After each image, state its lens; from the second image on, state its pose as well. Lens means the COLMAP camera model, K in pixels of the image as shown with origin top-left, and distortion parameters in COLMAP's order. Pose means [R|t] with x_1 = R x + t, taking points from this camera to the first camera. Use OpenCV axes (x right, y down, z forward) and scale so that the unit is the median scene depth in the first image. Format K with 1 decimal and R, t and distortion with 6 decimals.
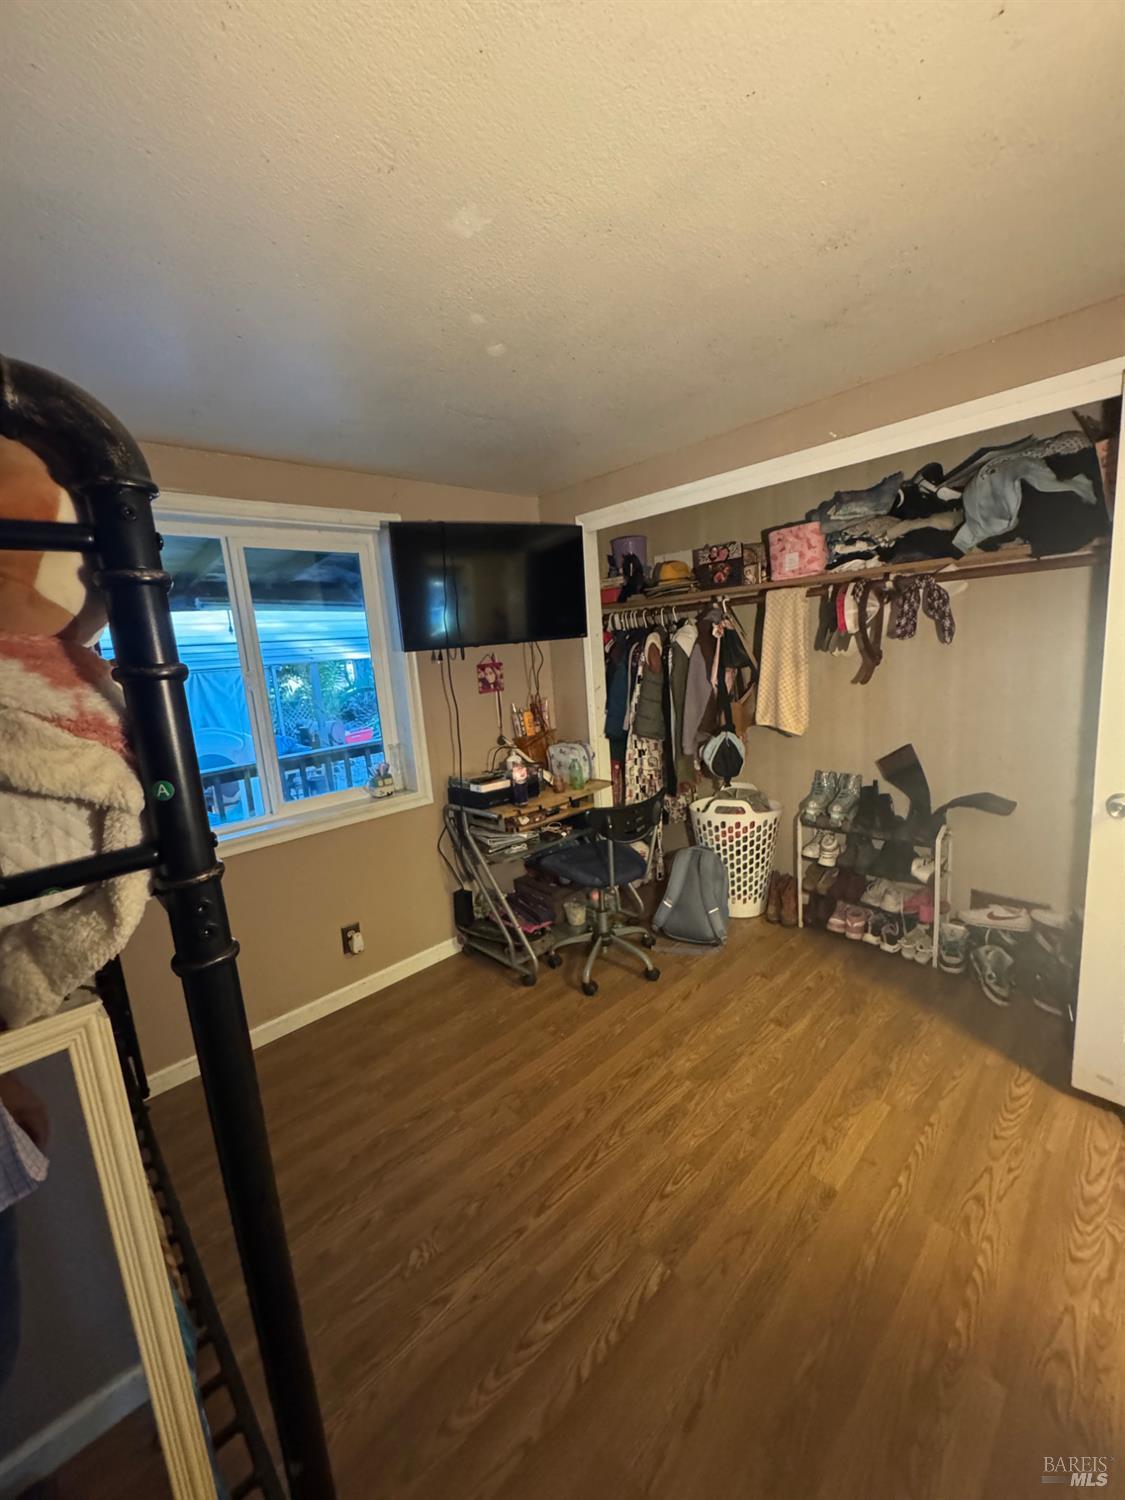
lens RADIAL K [[596.5, 0, 564.1], [0, 596.5, 745.4], [0, 0, 1]] dist [-0.005157, 0.000532]
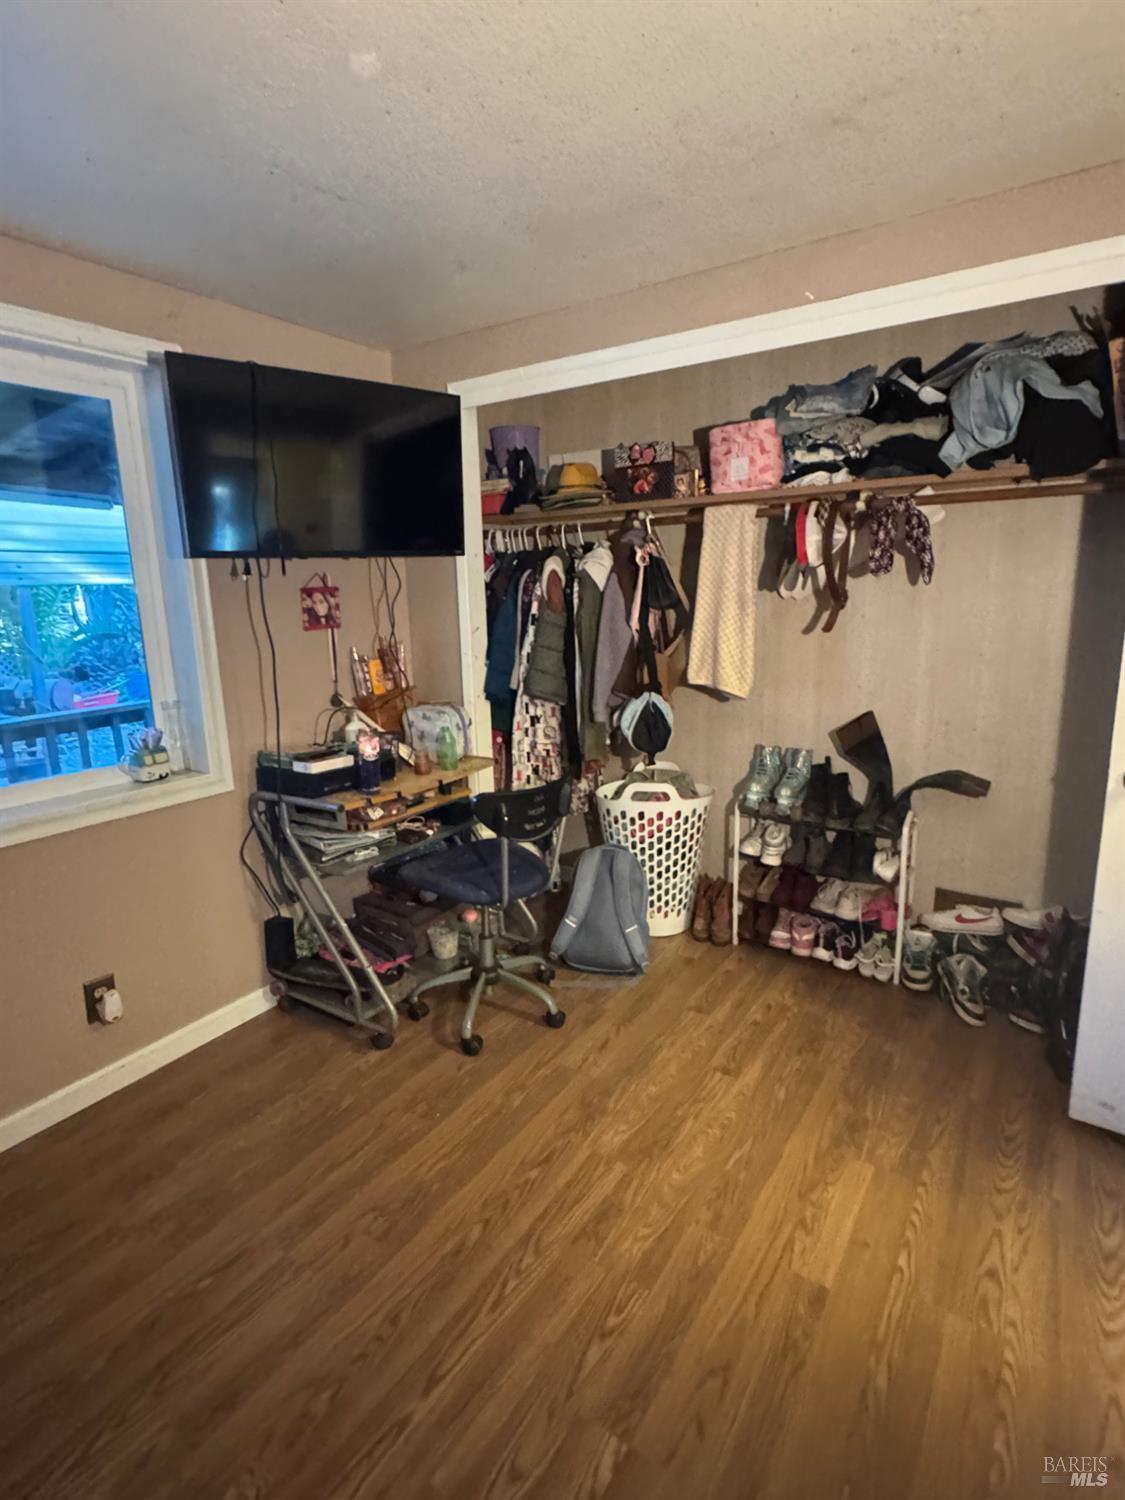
lens RADIAL K [[762.2, 0, 567.0], [0, 762.2, 743.6], [0, 0, 1]] dist [-0.004525, 0.000309]
pose [[0.974480, 0.004291, 0.224431, -0.054366], [-0.010195, 0.999632, 0.025153, 0.022271], [-0.224241, -0.026799, 0.974165, 0.097511]]
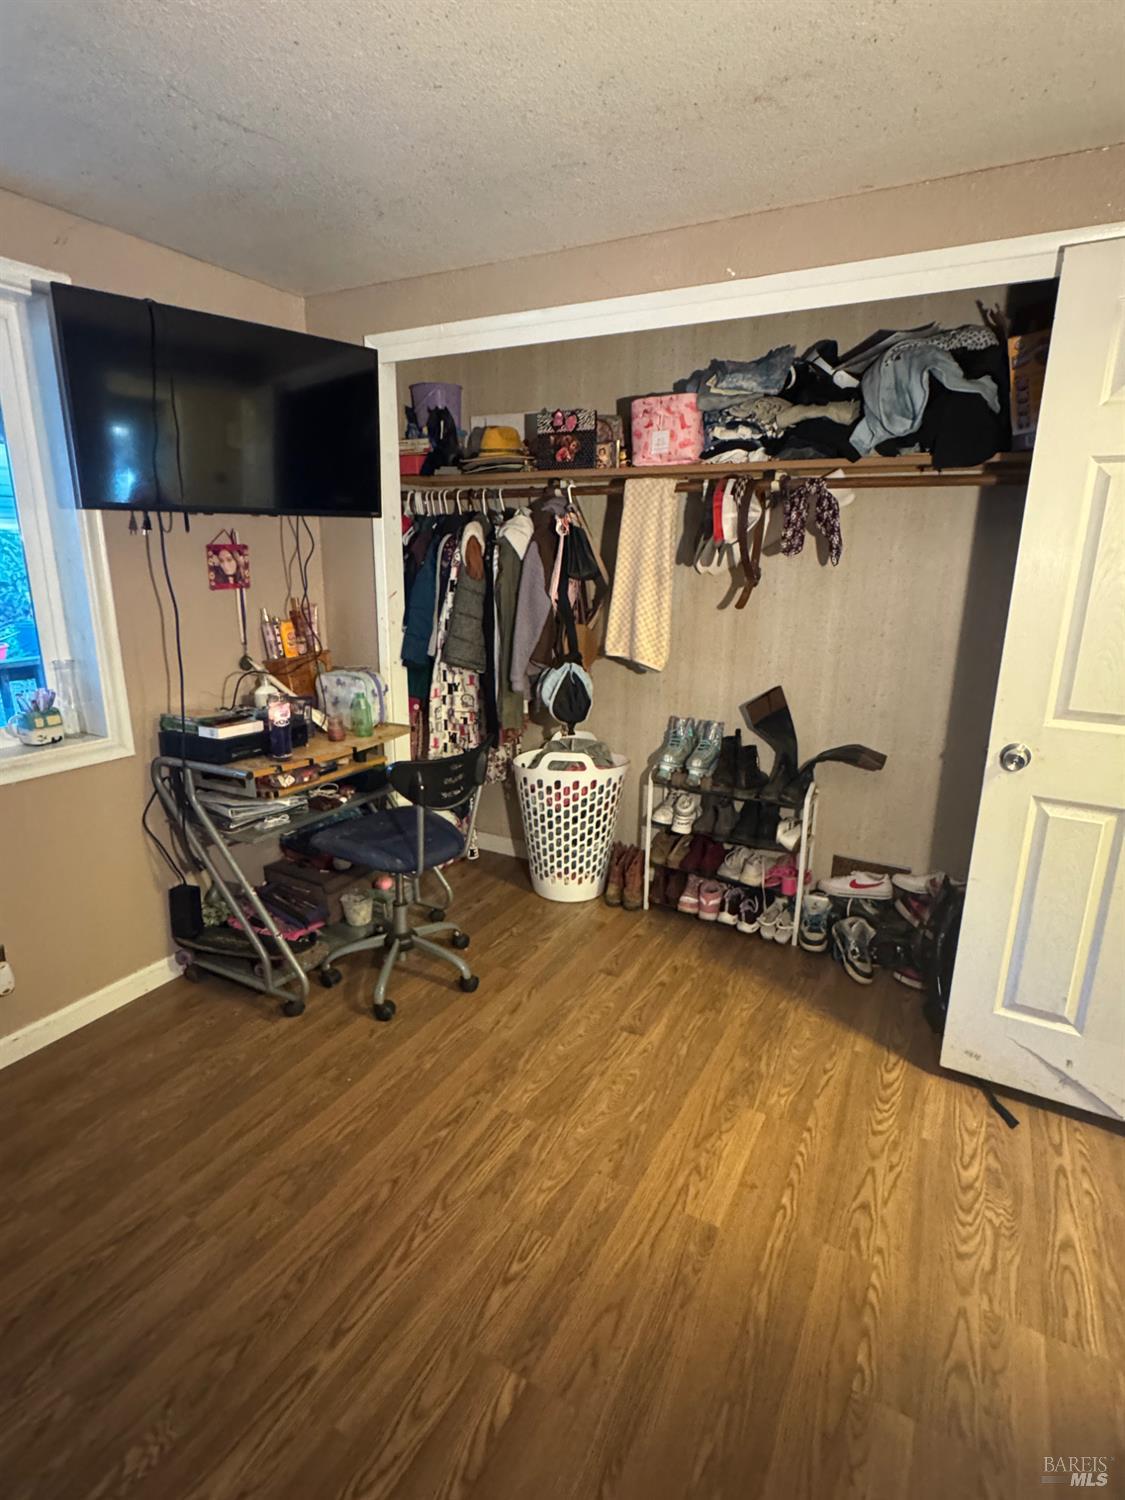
lens RADIAL K [[762.2, 0, 566.4], [0, 762.2, 746.9], [0, 0, 1]] dist [-0.004525, 0.000309]
pose [[0.947382, 0.006218, 0.320043, -0.047118], [-0.031150, 0.996857, 0.072841, 0.015730], [-0.318585, -0.078977, 0.944599, 0.087995]]
